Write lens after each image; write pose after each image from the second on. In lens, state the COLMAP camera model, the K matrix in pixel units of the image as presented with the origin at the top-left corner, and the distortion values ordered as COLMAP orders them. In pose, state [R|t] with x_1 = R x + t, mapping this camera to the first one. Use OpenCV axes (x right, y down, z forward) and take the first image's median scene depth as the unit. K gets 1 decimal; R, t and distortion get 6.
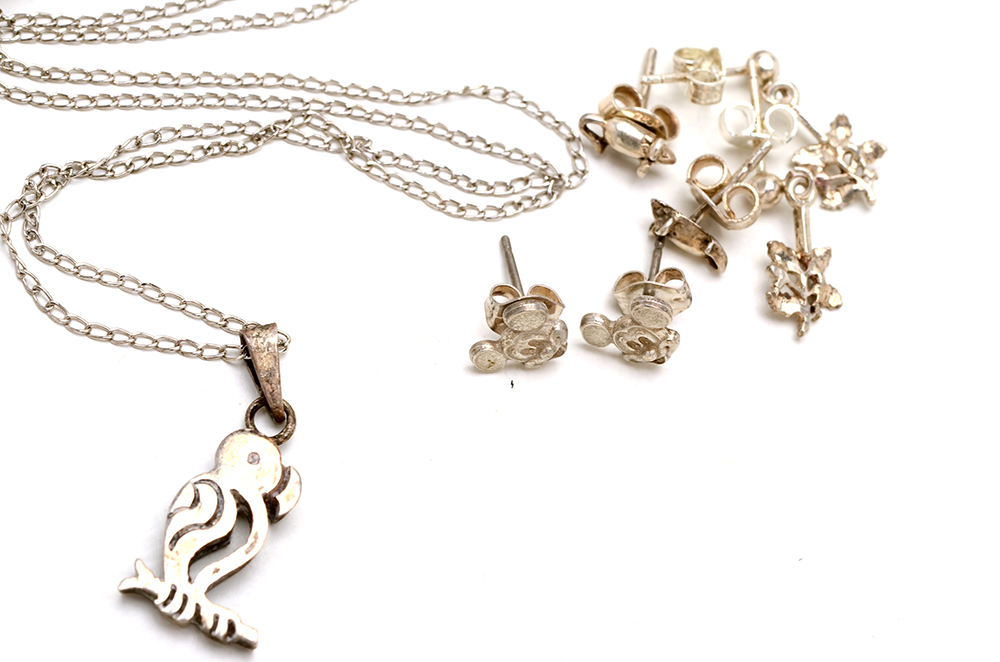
lens RADIAL K [[2809.0, 0, 504.4], [0, 2809.0, 336.9], [0, 0, 1]] dist [-0.037832, 0.000000]
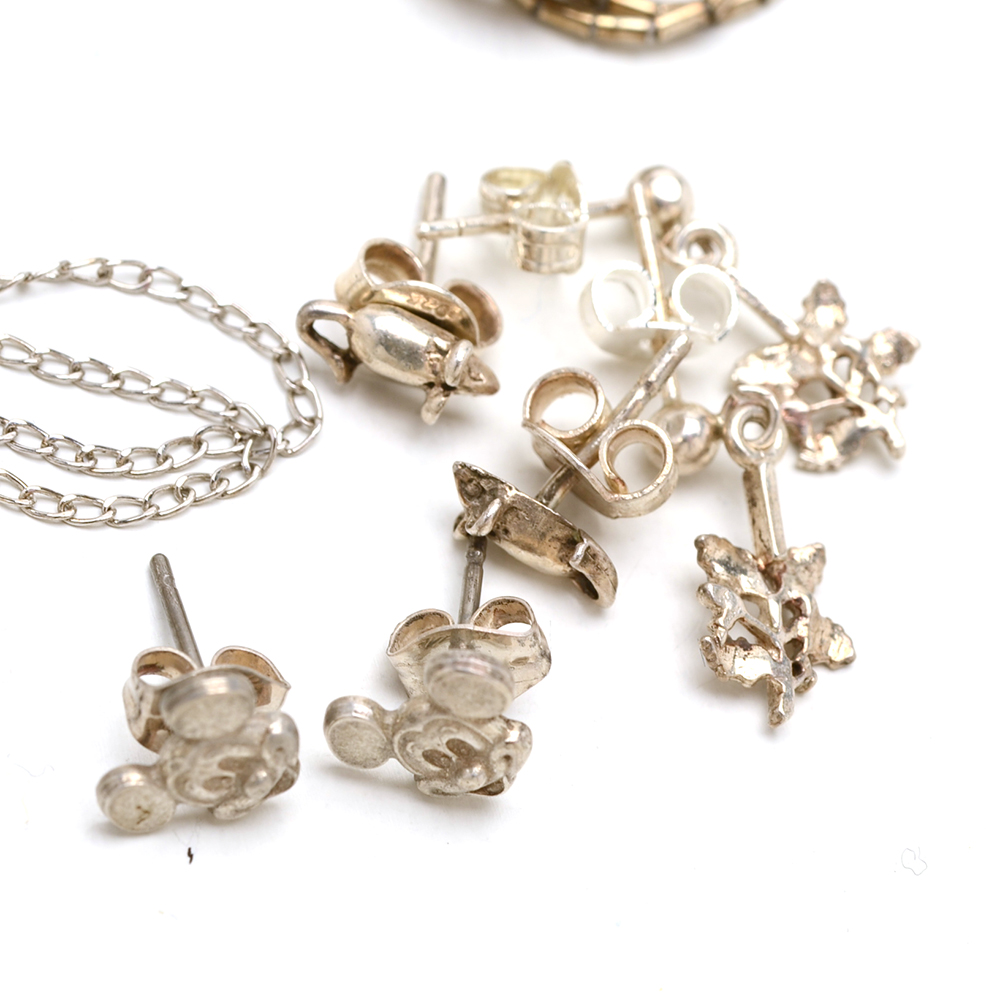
lens RADIAL K [[4340.7, 0, 495.5], [0, 4340.7, 498.8], [0, 0, 1]] dist [0.084266, 0.000000]
pose [[0.996085, -0.058921, 0.065895, 0.009198], [0.065756, 0.992093, -0.106898, 0.038240], [-0.059076, 0.110813, 0.992084, 0.247622]]
